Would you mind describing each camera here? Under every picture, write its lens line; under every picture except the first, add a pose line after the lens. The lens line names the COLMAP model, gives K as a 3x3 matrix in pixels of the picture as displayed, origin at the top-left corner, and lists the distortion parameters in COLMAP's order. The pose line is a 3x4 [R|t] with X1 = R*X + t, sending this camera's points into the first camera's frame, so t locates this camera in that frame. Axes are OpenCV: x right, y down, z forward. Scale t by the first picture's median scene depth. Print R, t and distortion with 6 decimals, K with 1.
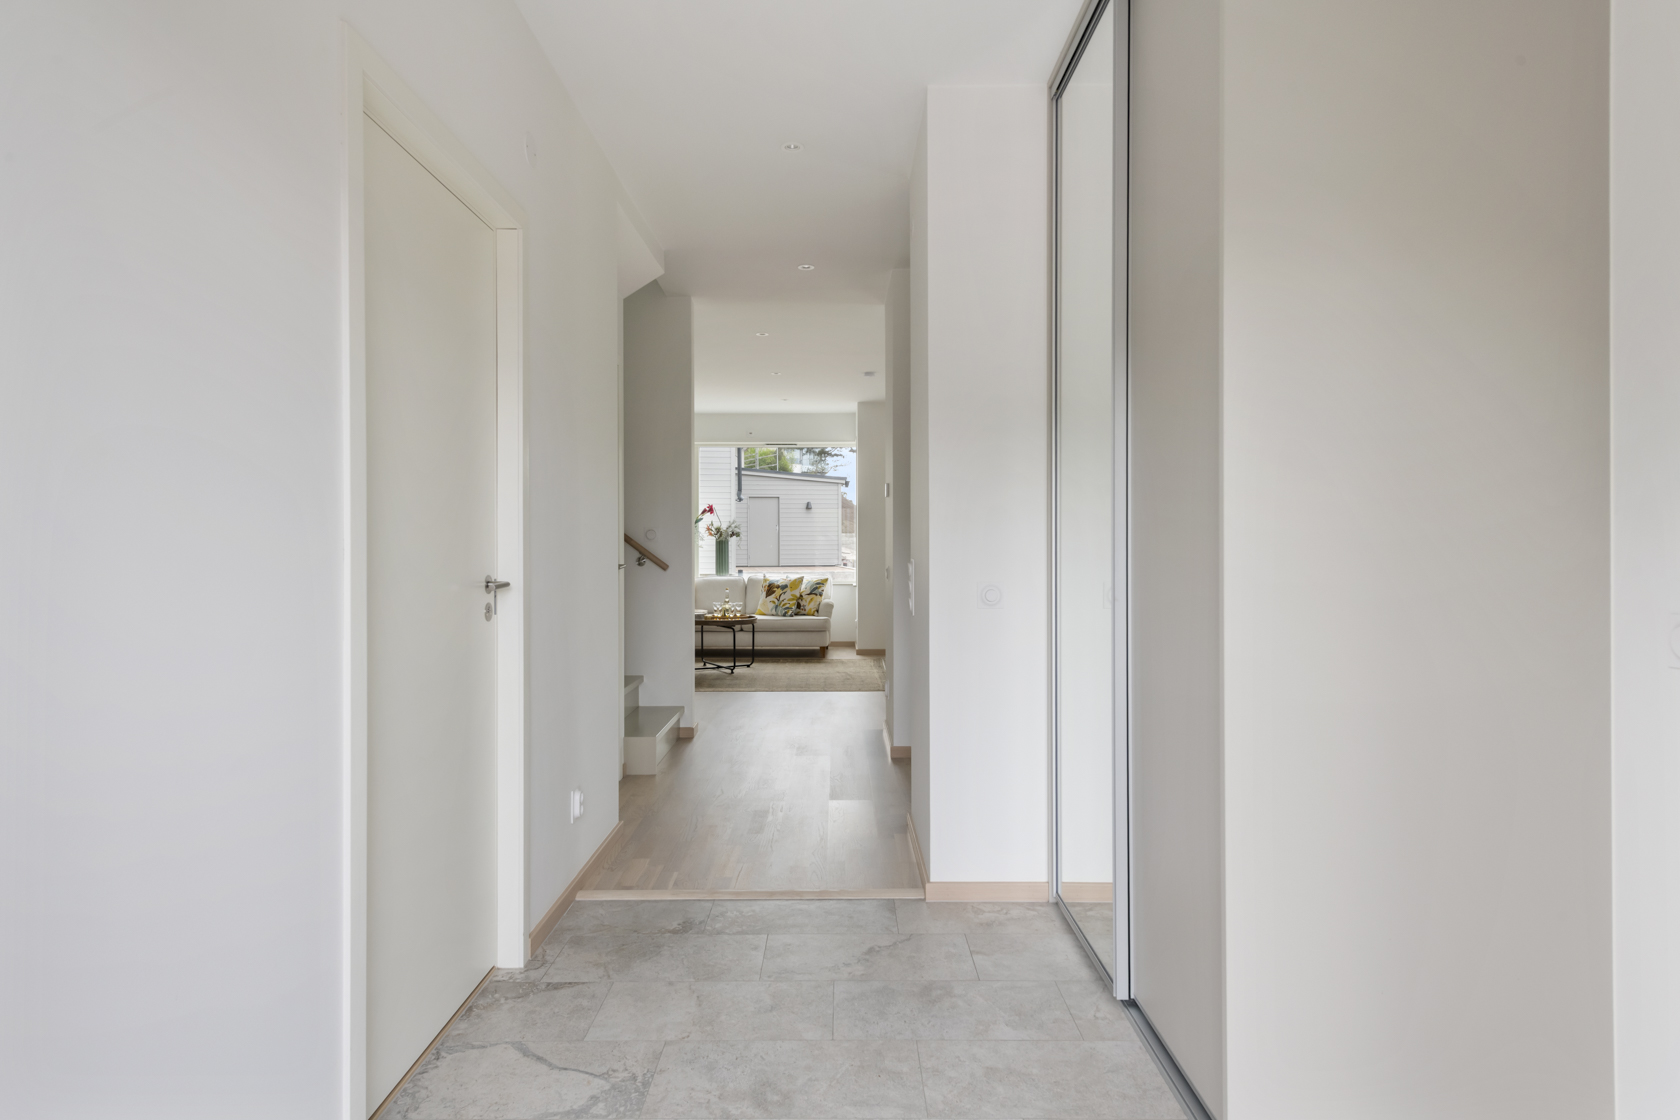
lens RADIAL K [[927.5, 0, 800.4], [0, 927.5, 550.1], [0, 0, 1]] dist [-0.002386, -0.002174]
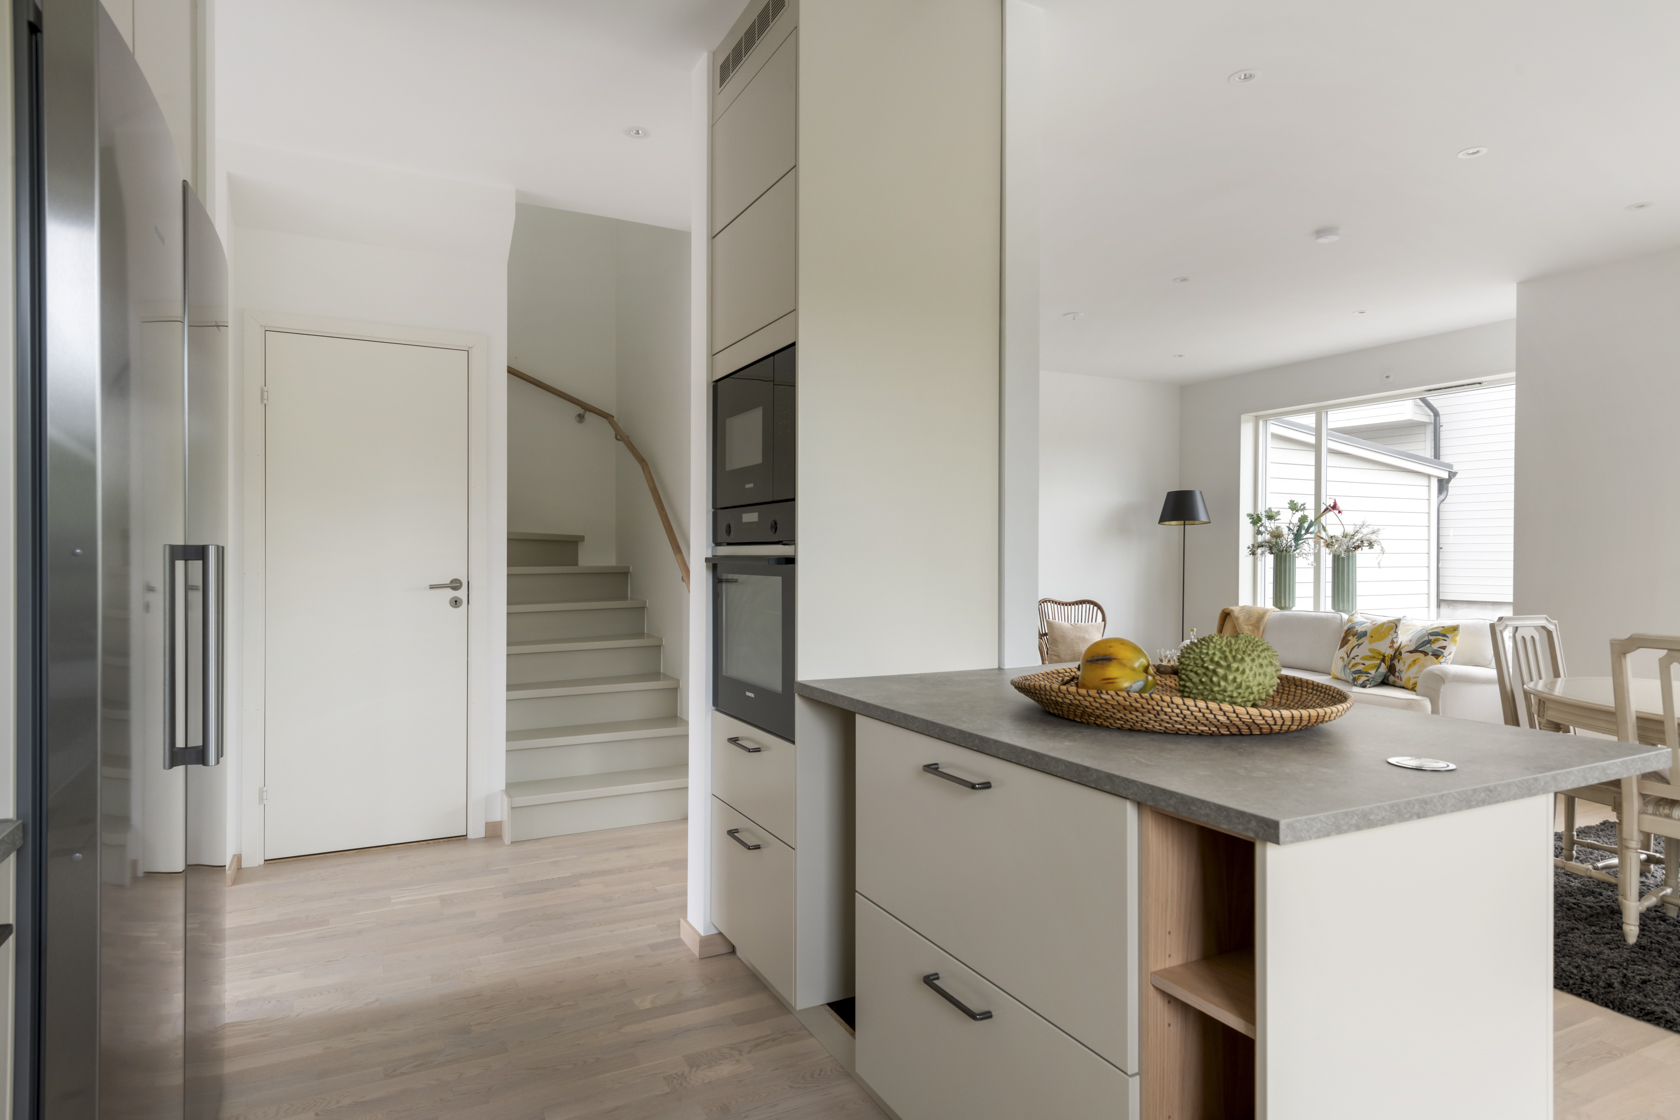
lens RADIAL K [[927.5, 0, 800.4], [0, 927.5, 550.1], [0, 0, 1]] dist [-0.002386, -0.002174]
pose [[0.480683, 0.001988, -0.876892, 0.321398], [-0.009396, 0.999952, -0.002884, -0.008379], [0.876844, 0.009626, 0.480678, 0.408627]]
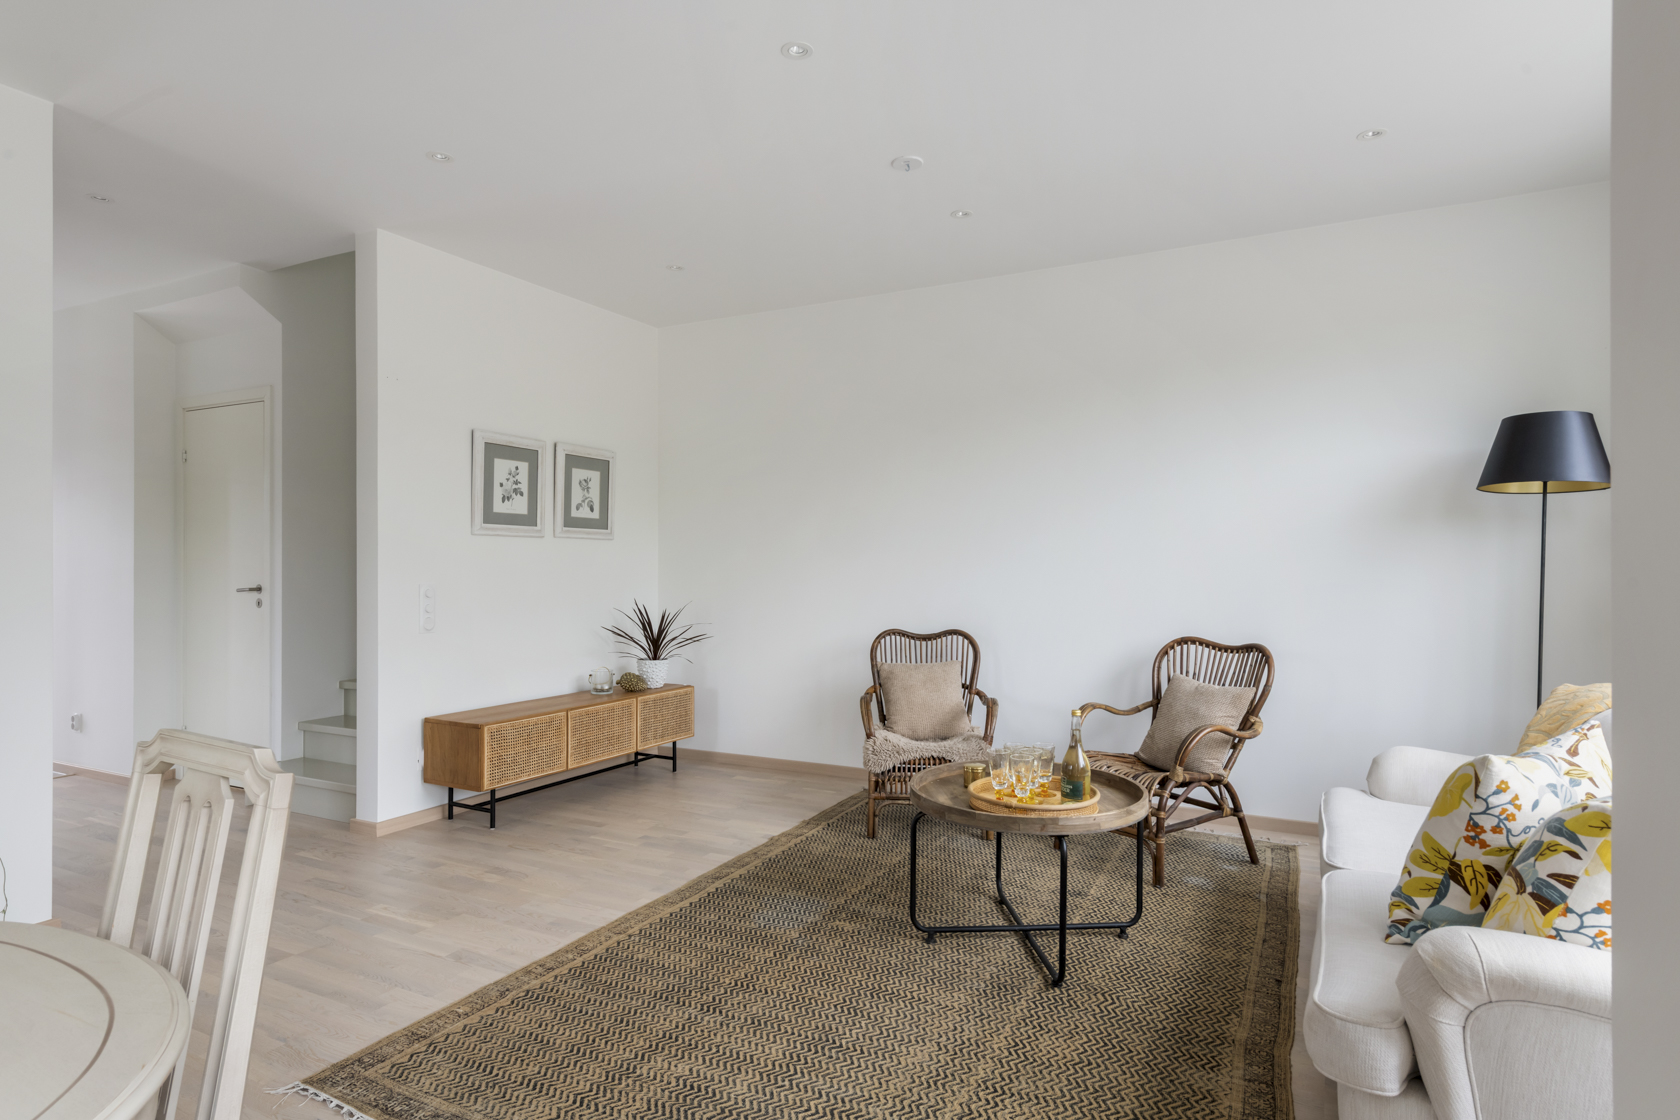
lens RADIAL K [[915.6, 0, 840.0], [0, 915.6, 560.0], [0, 0, 1]] dist [-0.000475, -0.000056]
pose [[-0.407849, 0.002889, -0.913045, 0.214739], [-0.000139, 0.999995, 0.003227, -0.010237], [0.913049, 0.001443, -0.407846, 0.956907]]
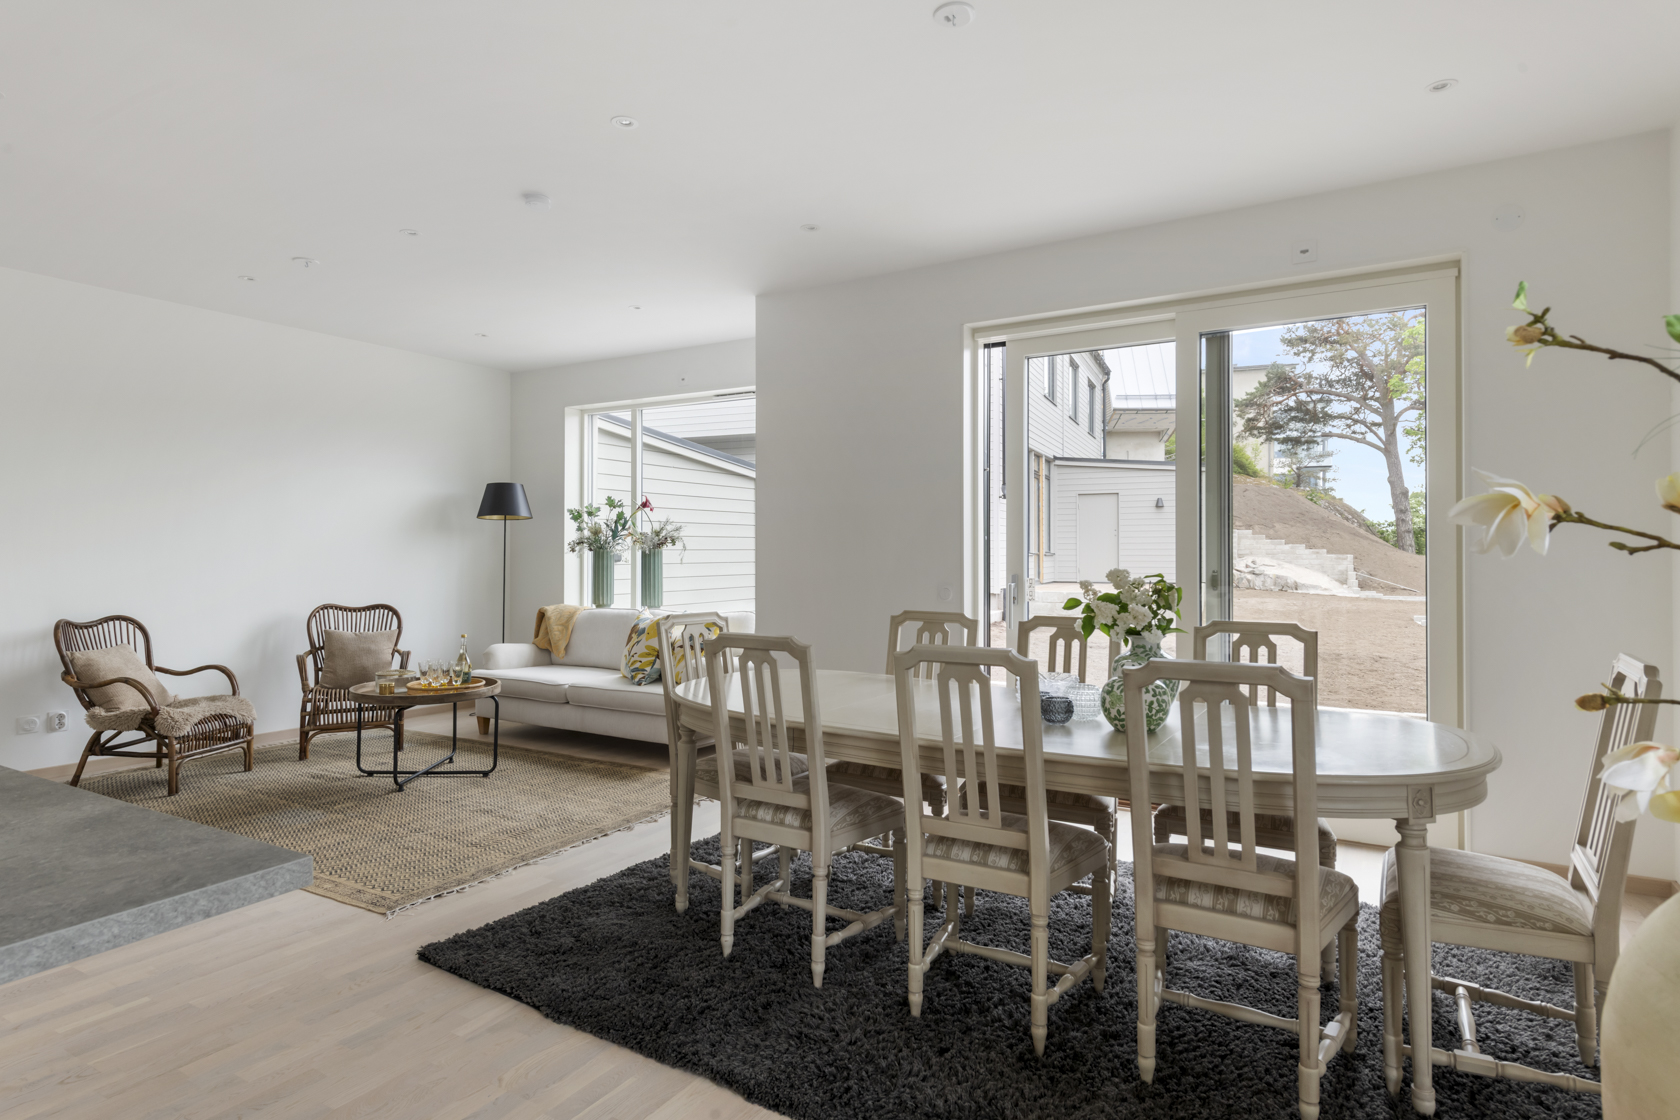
lens RADIAL K [[927.5, 0, 800.4], [0, 927.5, 550.1], [0, 0, 1]] dist [-0.002386, -0.002174]
pose [[0.876750, 0.001027, -0.480946, 0.344526], [-0.004714, 0.999968, -0.006459, -0.007659], [0.480924, 0.007930, 0.876726, 0.539230]]
